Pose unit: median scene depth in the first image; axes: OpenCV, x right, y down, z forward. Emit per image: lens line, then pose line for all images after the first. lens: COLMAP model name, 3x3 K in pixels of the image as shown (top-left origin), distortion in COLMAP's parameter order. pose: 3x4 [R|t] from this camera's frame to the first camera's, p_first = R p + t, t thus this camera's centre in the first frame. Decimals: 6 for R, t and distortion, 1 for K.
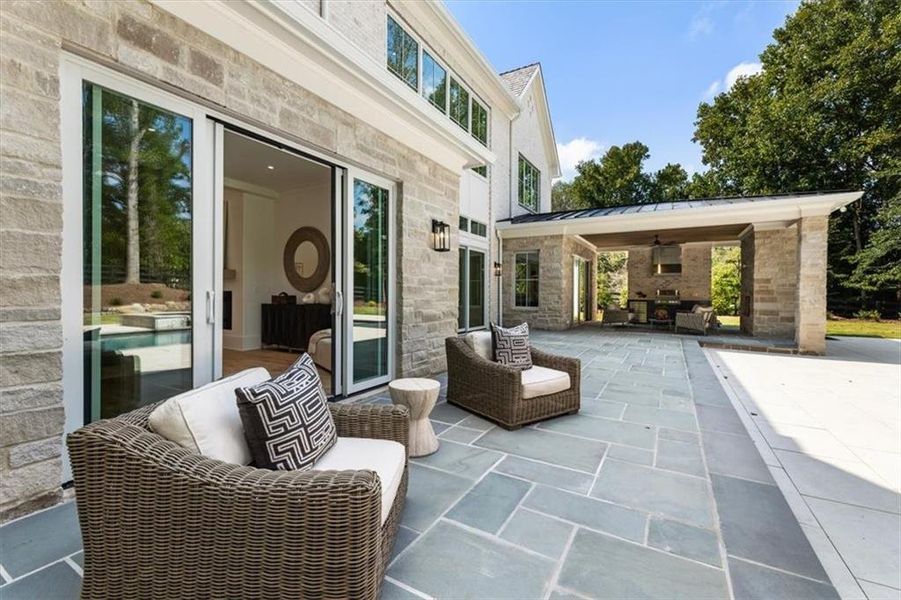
lens RADIAL K [[384.4, 0, 448.6], [0, 384.4, 296.2], [0, 0, 1]] dist [-0.000803, 0.000016]
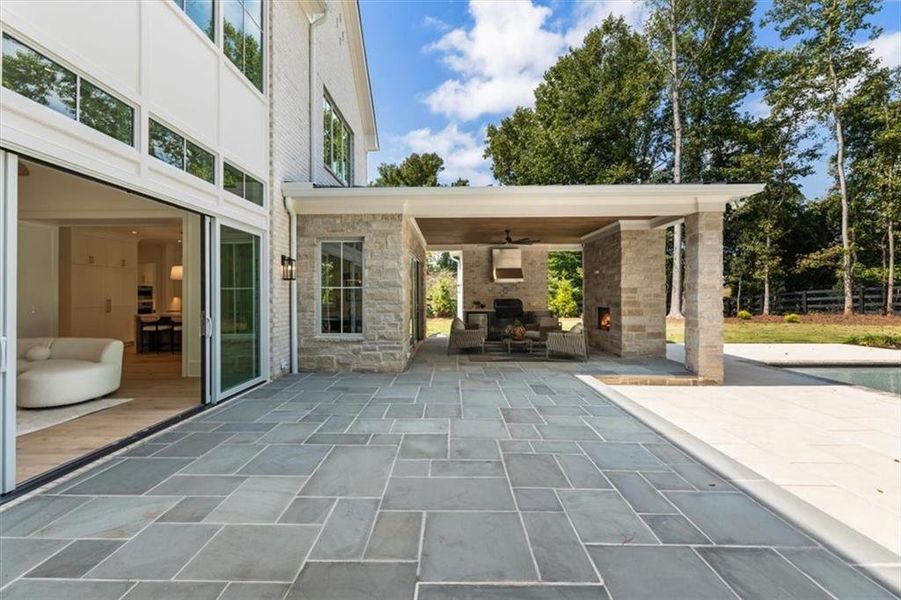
lens RADIAL K [[376.8, 0, 448.8], [0, 376.8, 294.0], [0, 0, 1]] dist [-0.001623, 0.000222]
pose [[0.869890, -0.007116, 0.493194, 0.063469], [0.013028, 0.999879, -0.008552, -0.026729], [-0.493074, 0.013865, 0.869877, 0.430807]]
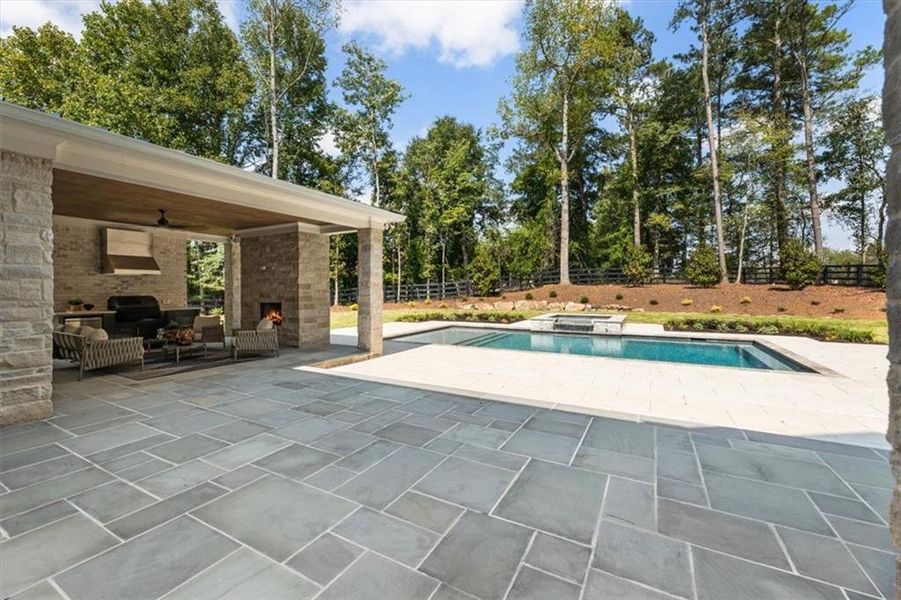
lens RADIAL K [[367.6, 0, 447.2], [0, 367.6, 287.9], [0, 0, 1]] dist [-0.000605, 0.000038]
pose [[-0.014998, -0.001489, 0.999886, -0.067858], [0.013186, 0.999912, 0.001687, -0.029758], [-0.999801, 0.013210, -0.014977, 0.599947]]
